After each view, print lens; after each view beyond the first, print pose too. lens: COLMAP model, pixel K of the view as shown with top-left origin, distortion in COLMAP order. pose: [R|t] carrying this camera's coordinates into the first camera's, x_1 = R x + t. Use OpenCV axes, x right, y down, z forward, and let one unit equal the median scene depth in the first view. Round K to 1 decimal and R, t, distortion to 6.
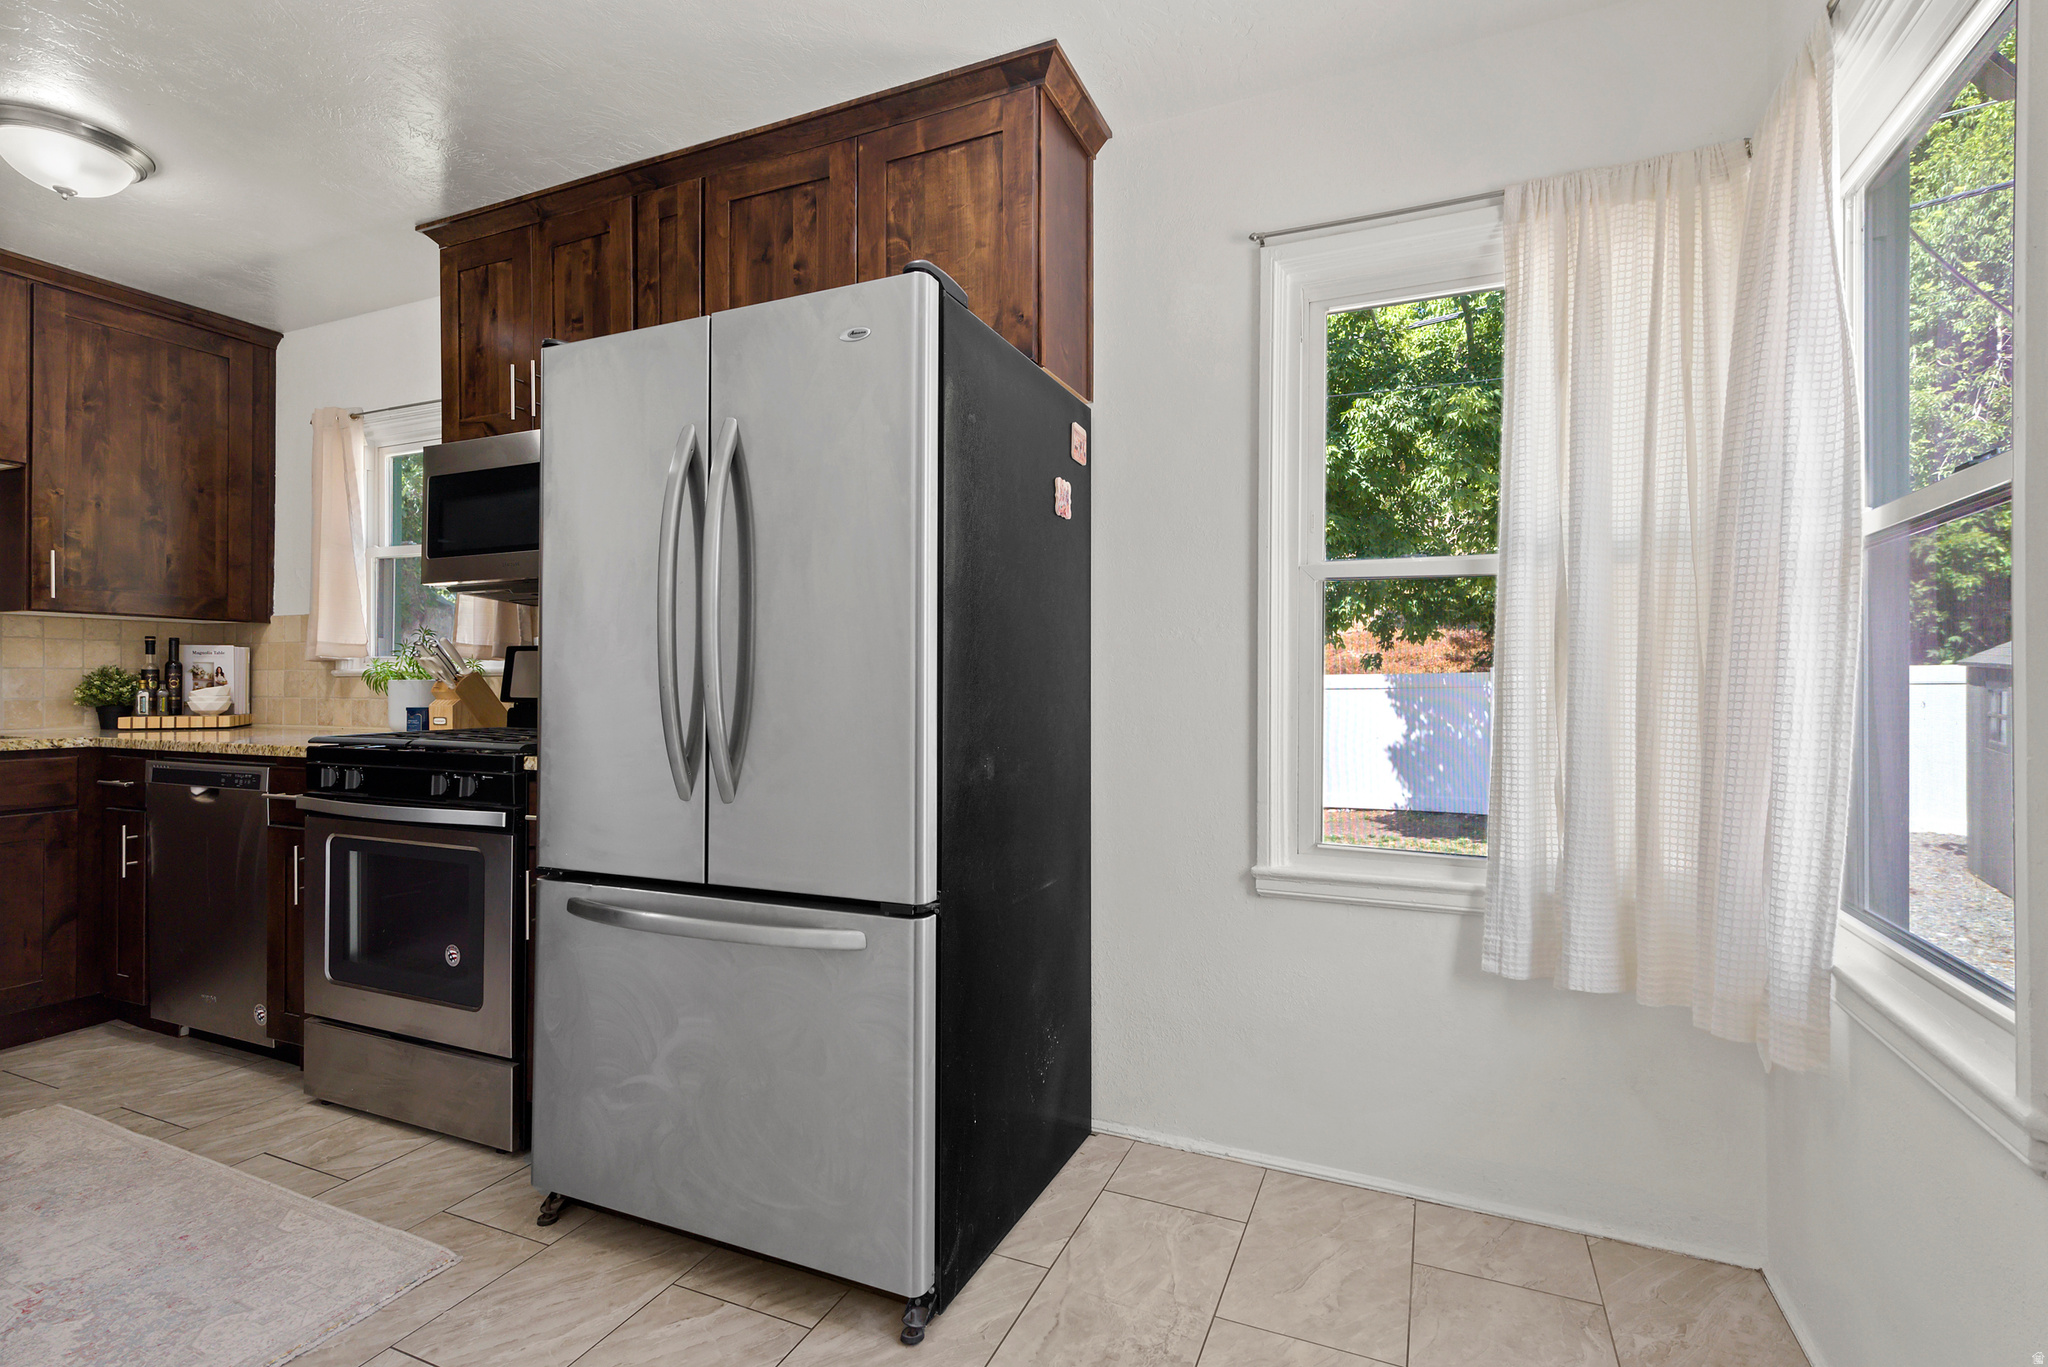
lens RADIAL K [[938.9, 0, 1026.3], [0, 938.9, 676.6], [0, 0, 1]] dist [0.012209, -0.002679]
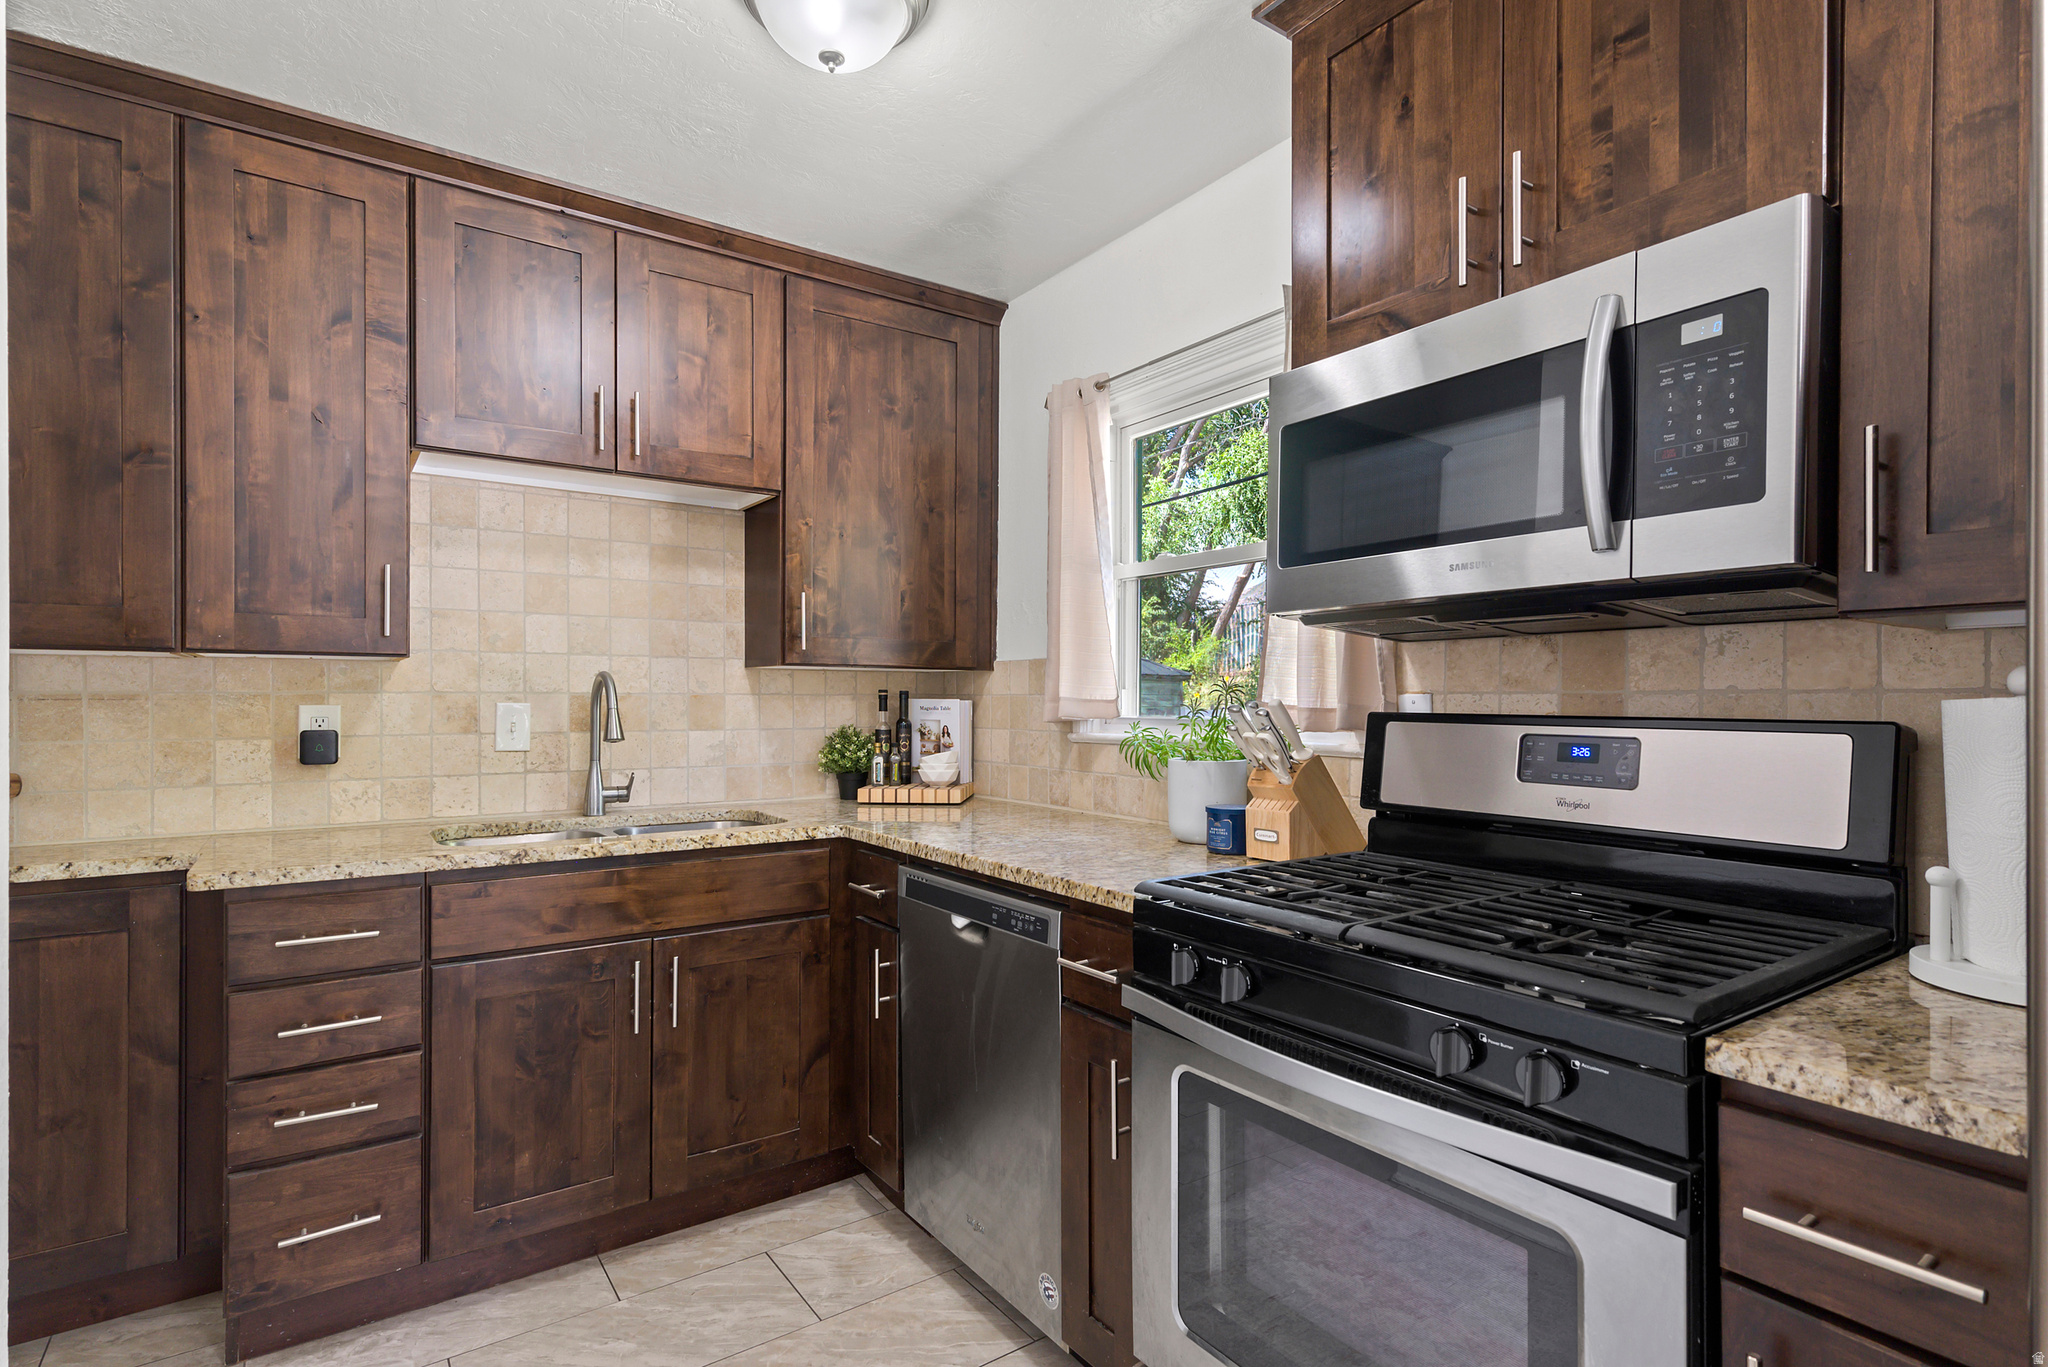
lens RADIAL K [[996.1, 0, 1041.3], [0, 996.1, 696.3], [0, 0, 1]] dist [0.009761, -0.000661]
pose [[0.858308, -0.001712, -0.513132, -0.394068], [0.002995, 0.999994, 0.001672, -0.042364], [0.513126, -0.002972, 0.858308, 0.351721]]
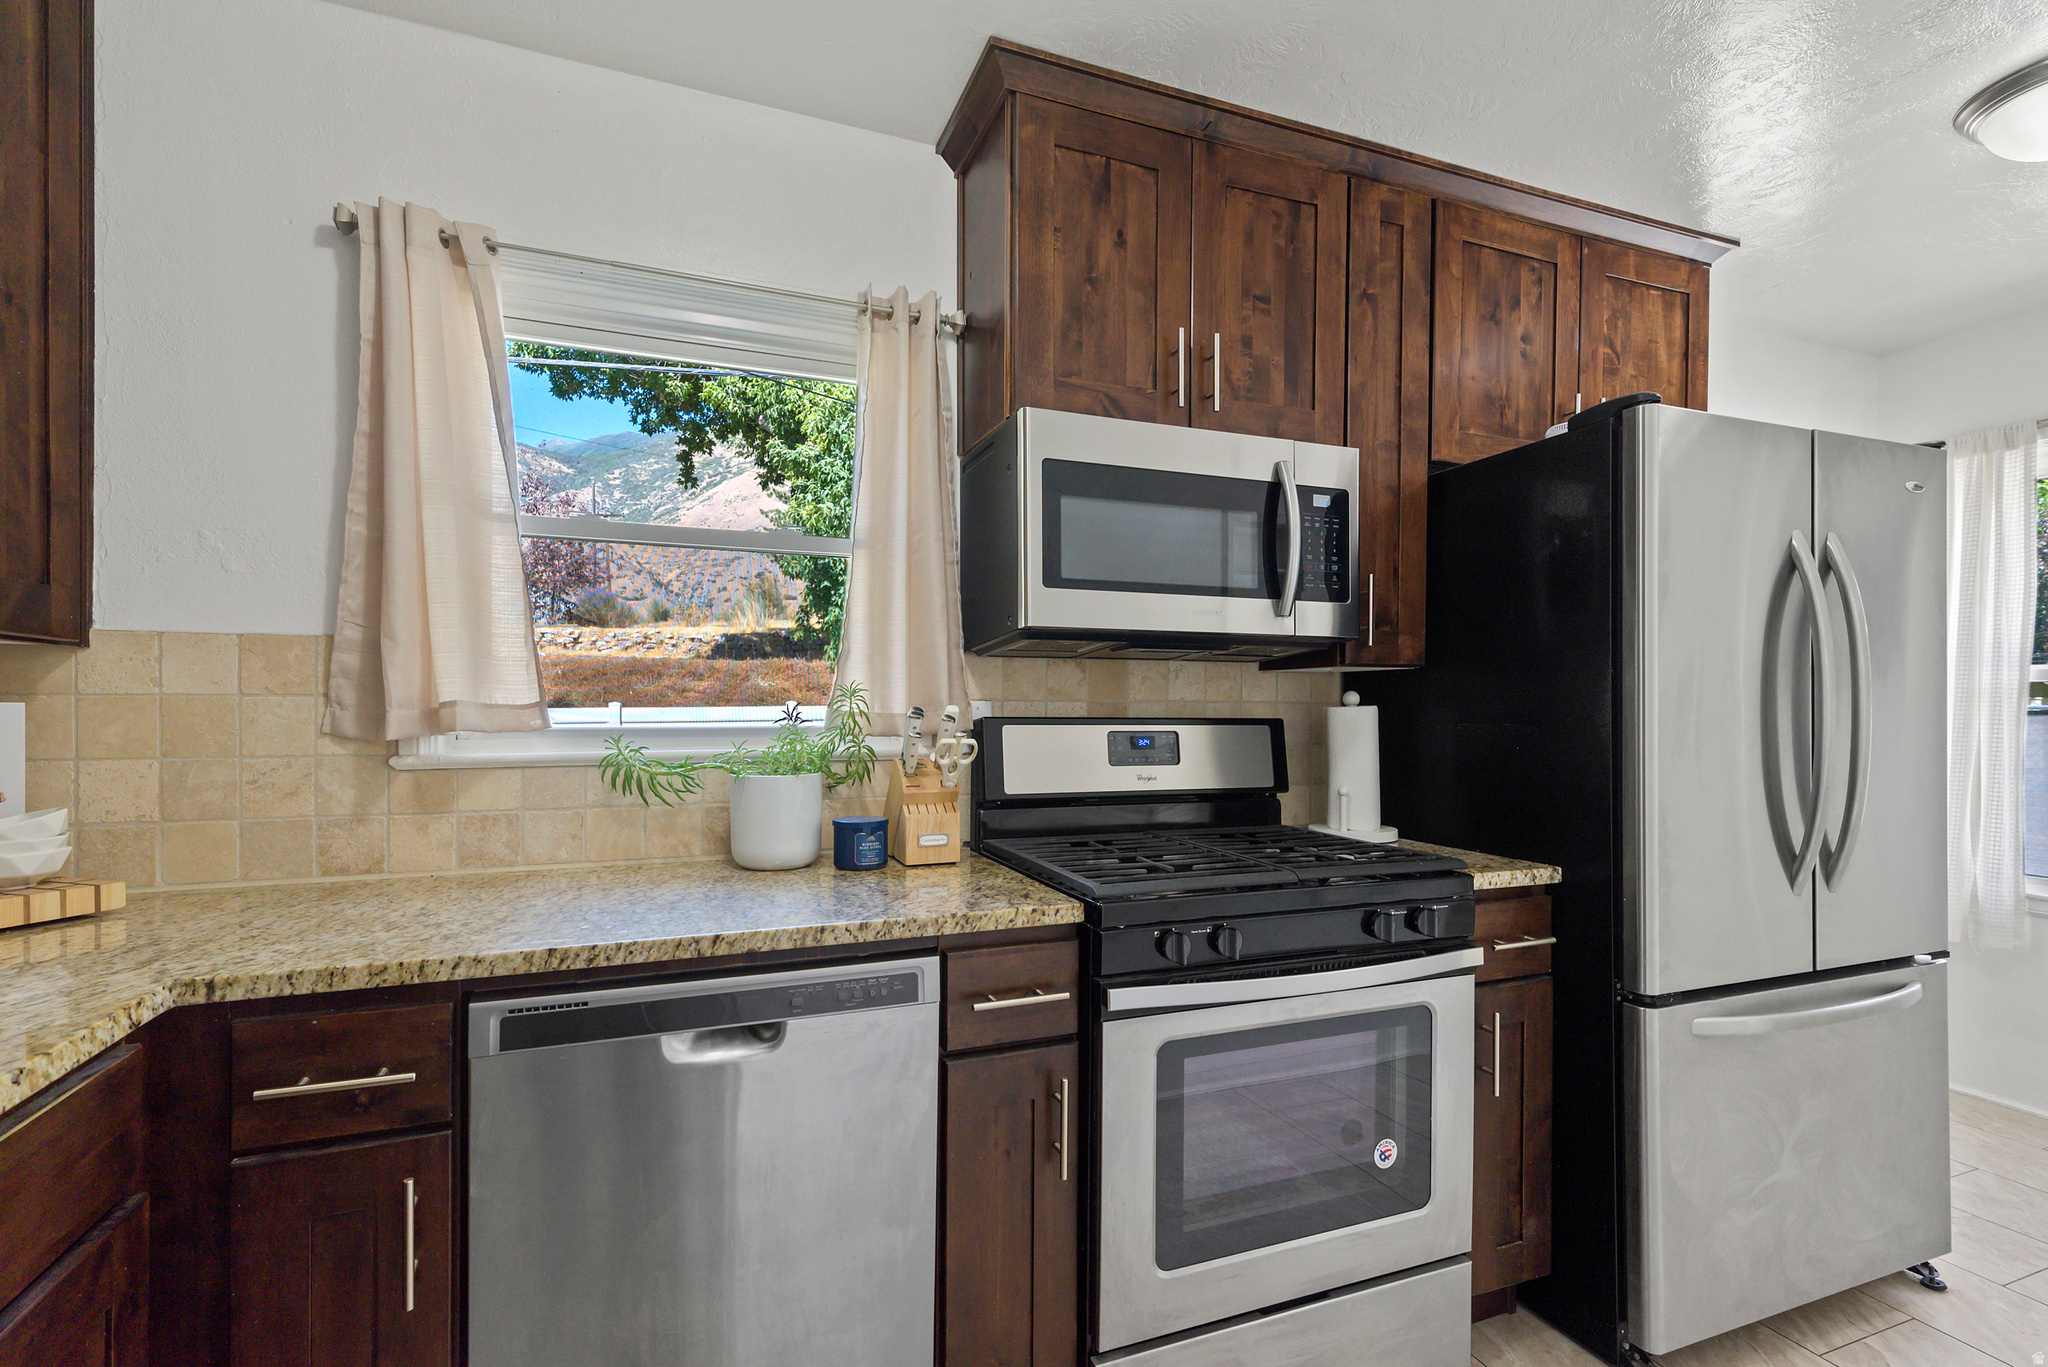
lens RADIAL K [[938.9, 0, 1058.1], [0, 938.9, 710.9], [0, 0, 1]] dist [0.012209, -0.002679]
pose [[0.703759, -0.003791, 0.710428, -0.946585], [-0.008322, 0.999873, 0.013579, -0.044533], [-0.710390, -0.015469, 0.703639, 0.480338]]
